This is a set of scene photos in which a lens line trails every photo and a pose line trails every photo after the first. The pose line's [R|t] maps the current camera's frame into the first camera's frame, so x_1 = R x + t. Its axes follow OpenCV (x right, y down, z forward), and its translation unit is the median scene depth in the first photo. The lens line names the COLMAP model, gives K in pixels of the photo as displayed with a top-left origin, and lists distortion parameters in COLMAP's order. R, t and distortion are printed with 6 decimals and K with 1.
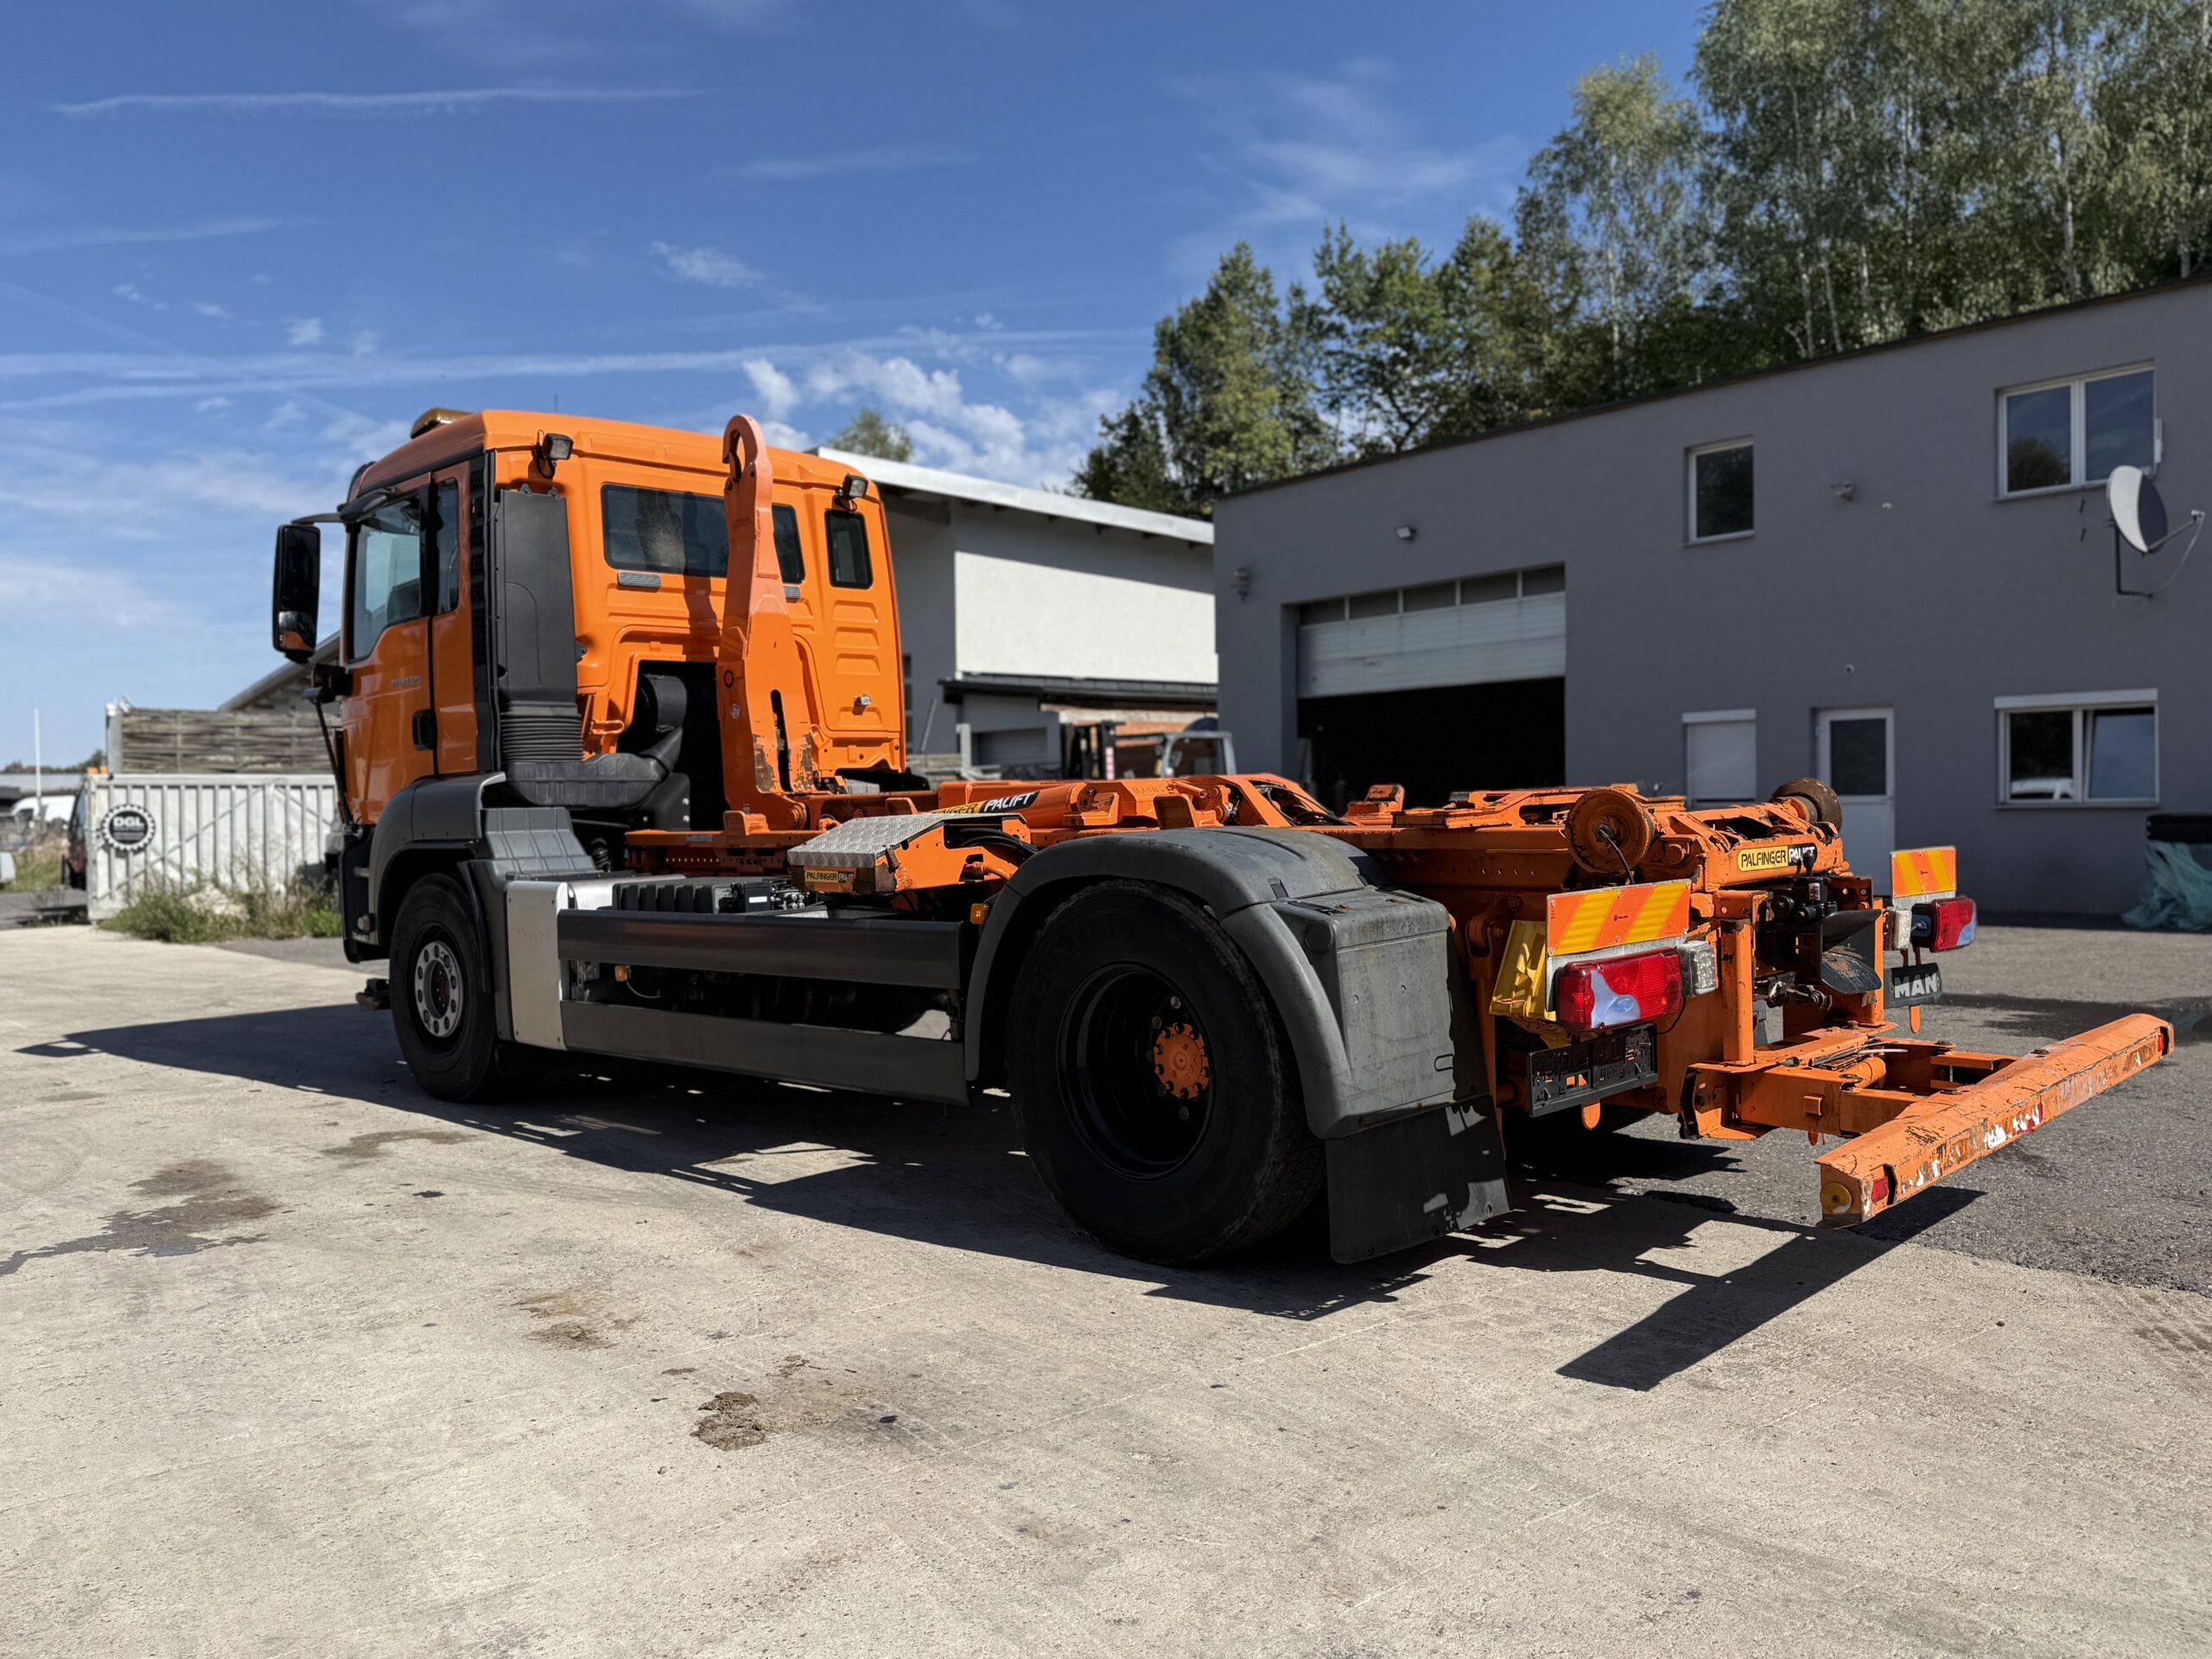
lens RADIAL K [[1698.0, 0, 1106.0], [0, 1698.0, 829.5], [0, 0, 1]] dist [0.077941, -0.102233]
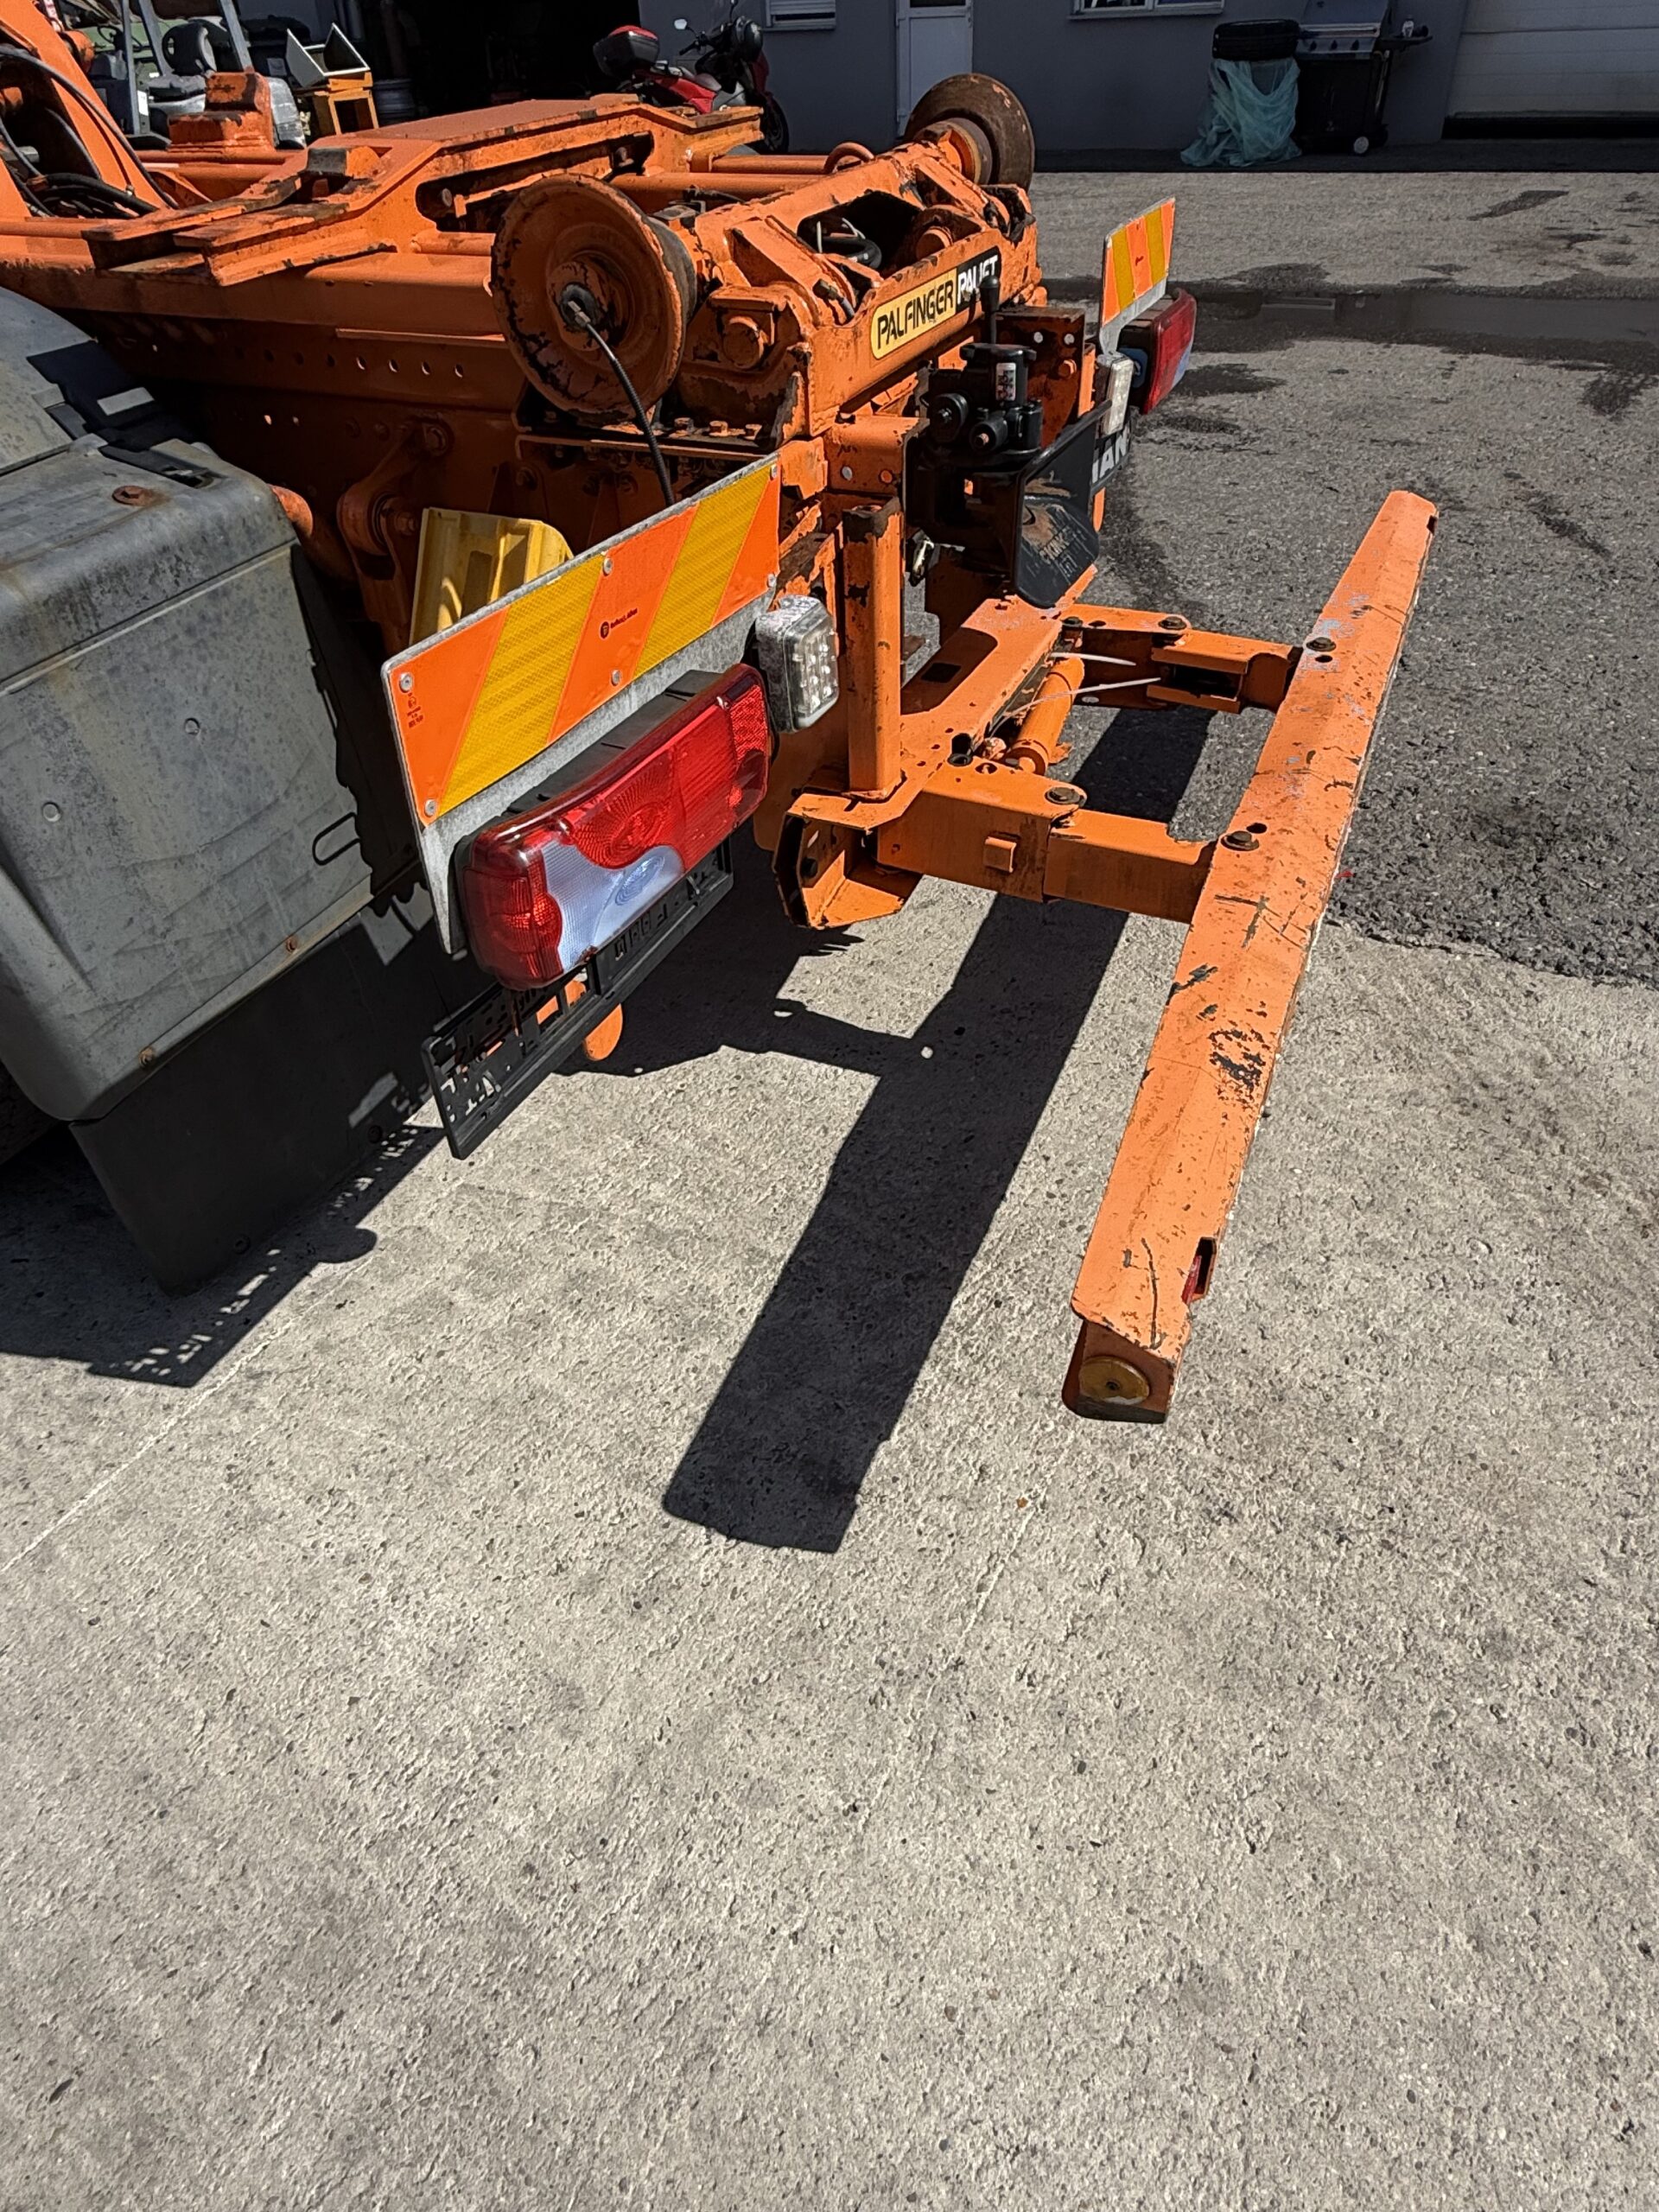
lens RADIAL K [[1373.0, 0, 826.6], [0, 1373.0, 1098.8], [0, 0, 1]] dist [-0.006158, 0.003803]
pose [[0.935116, -0.231103, 0.268608, 0.193136], [0.016114, 0.784997, 0.619290, -0.046964], [-0.353976, -0.574779, 0.737787, 0.562445]]
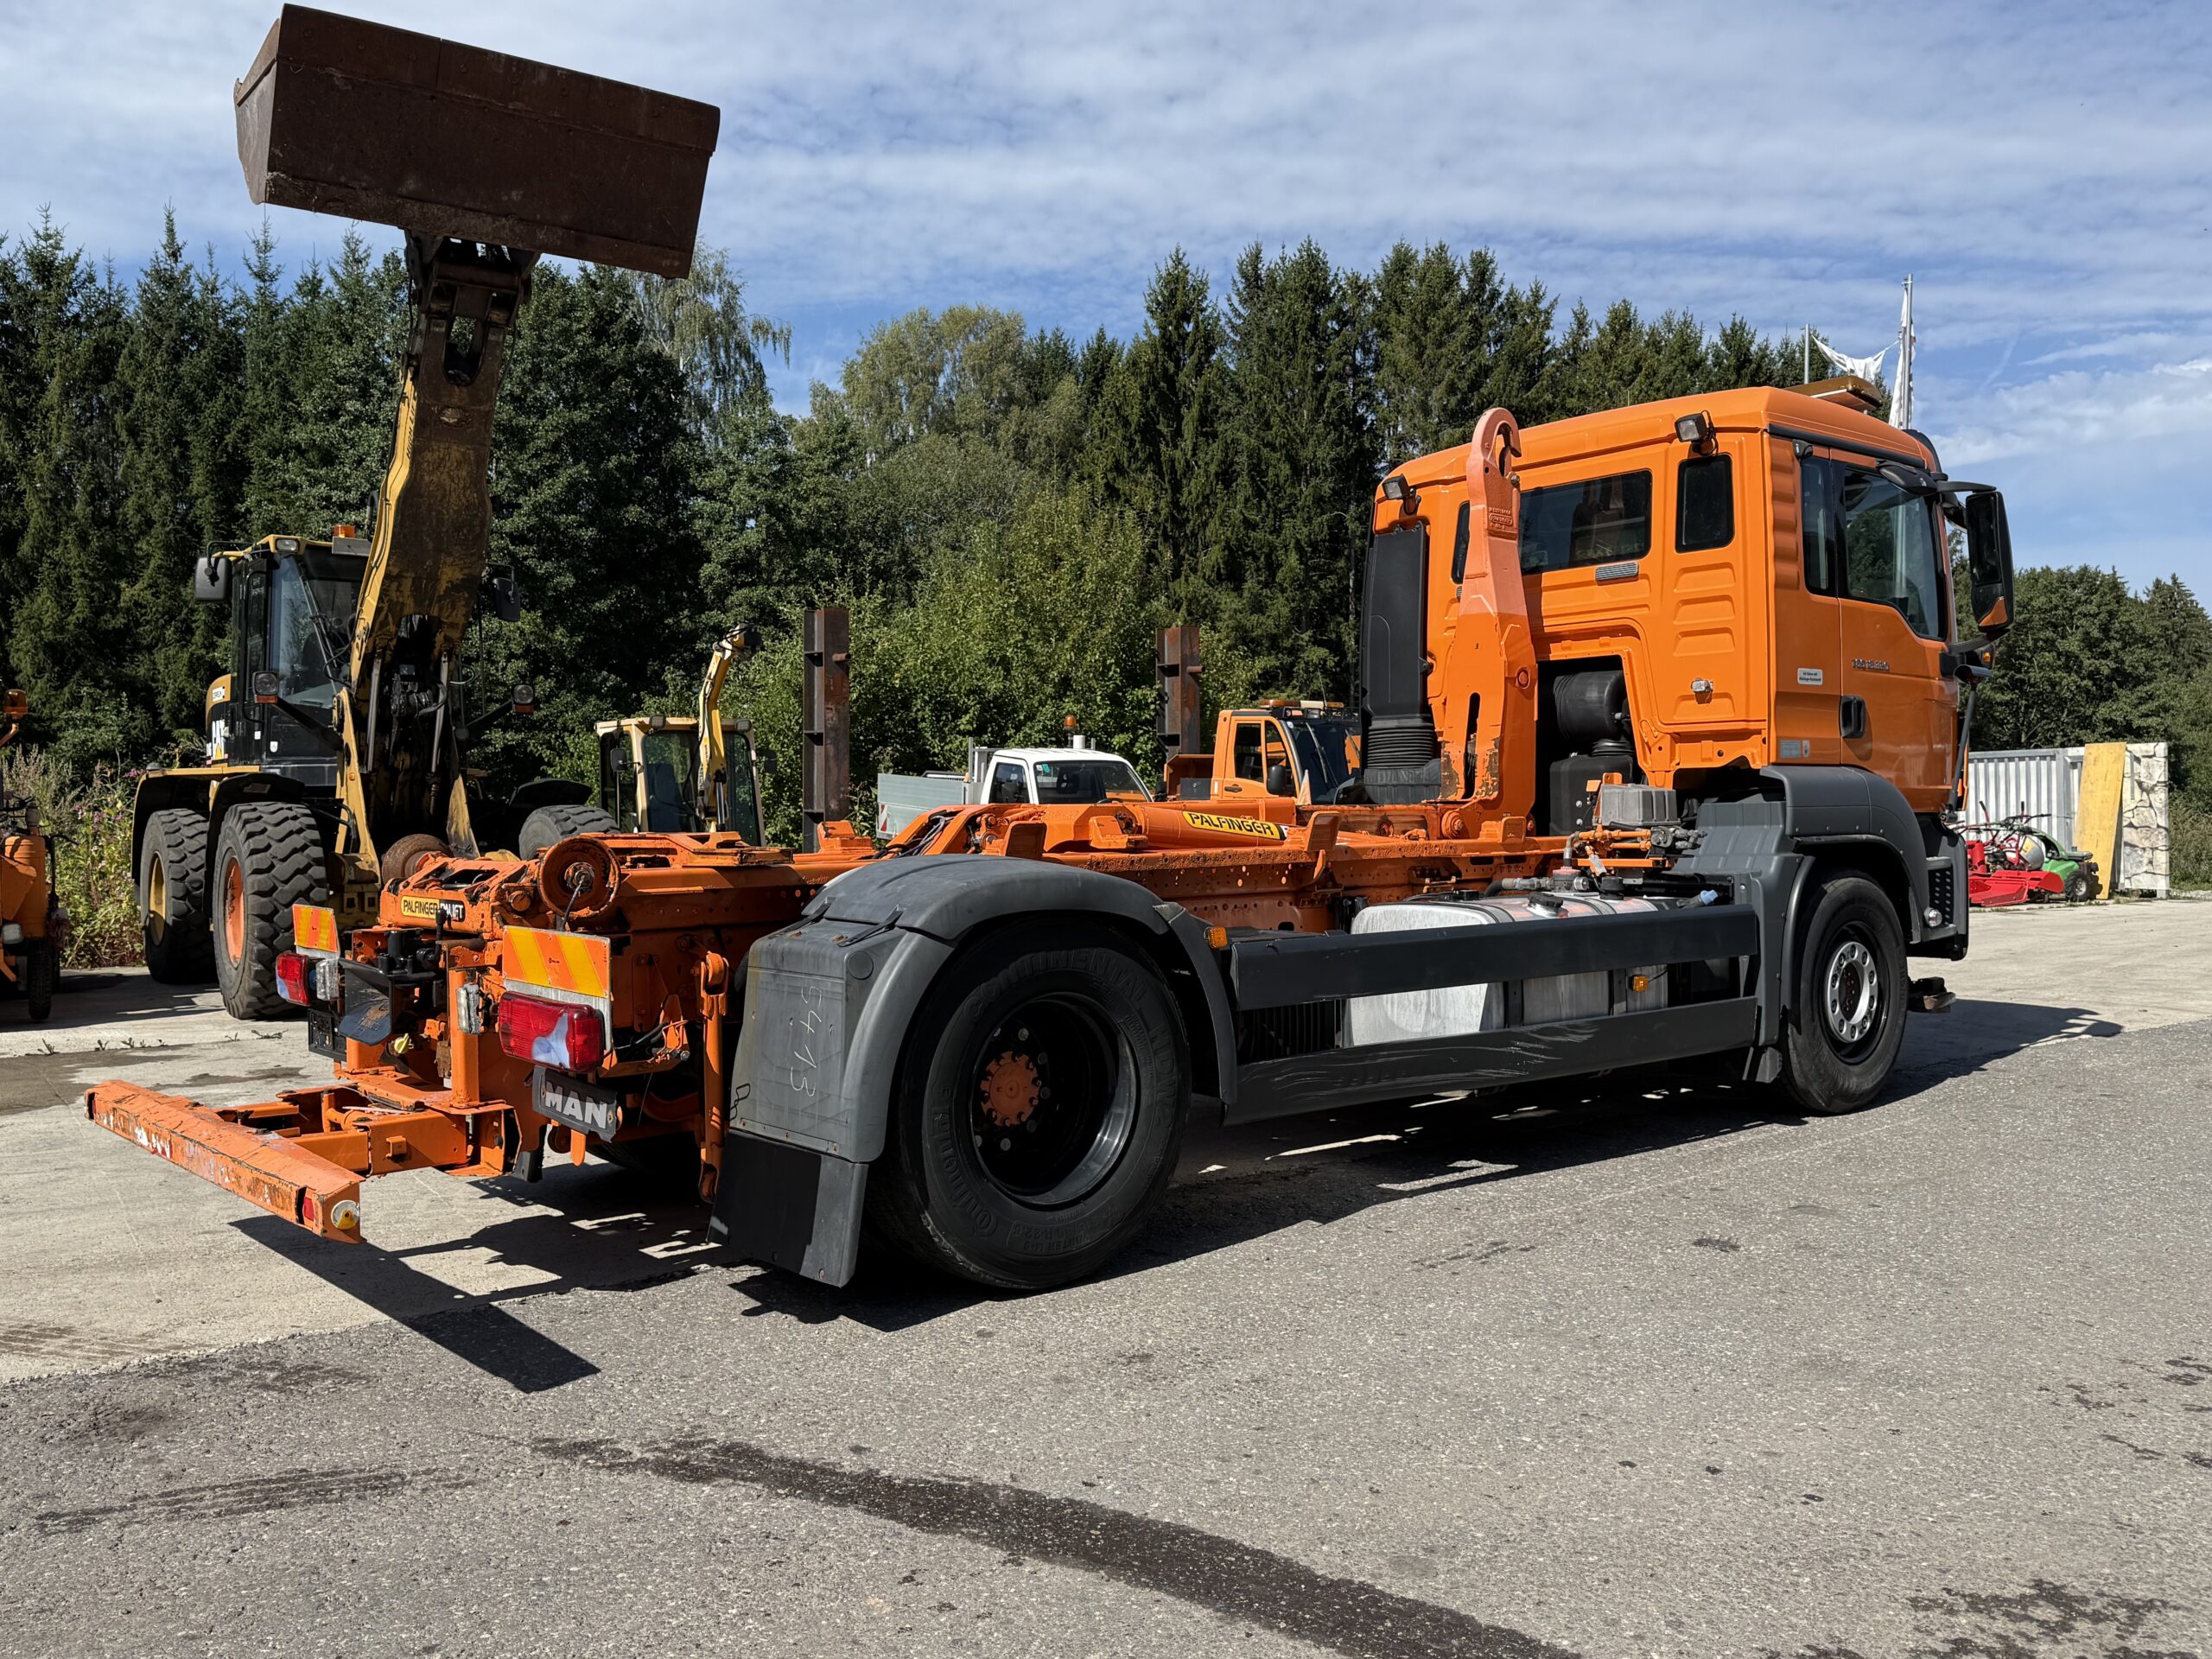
lens RADIAL K [[1800.9, 0, 1090.7], [0, 1800.9, 822.0], [0, 0, 1]] dist [0.134912, -0.262439]
pose [[-0.117462, 0.040284, -0.992260, 1.391017], [-0.005223, 0.999138, 0.041182, -0.081373], [0.993064, 0.010020, -0.117150, 1.467427]]
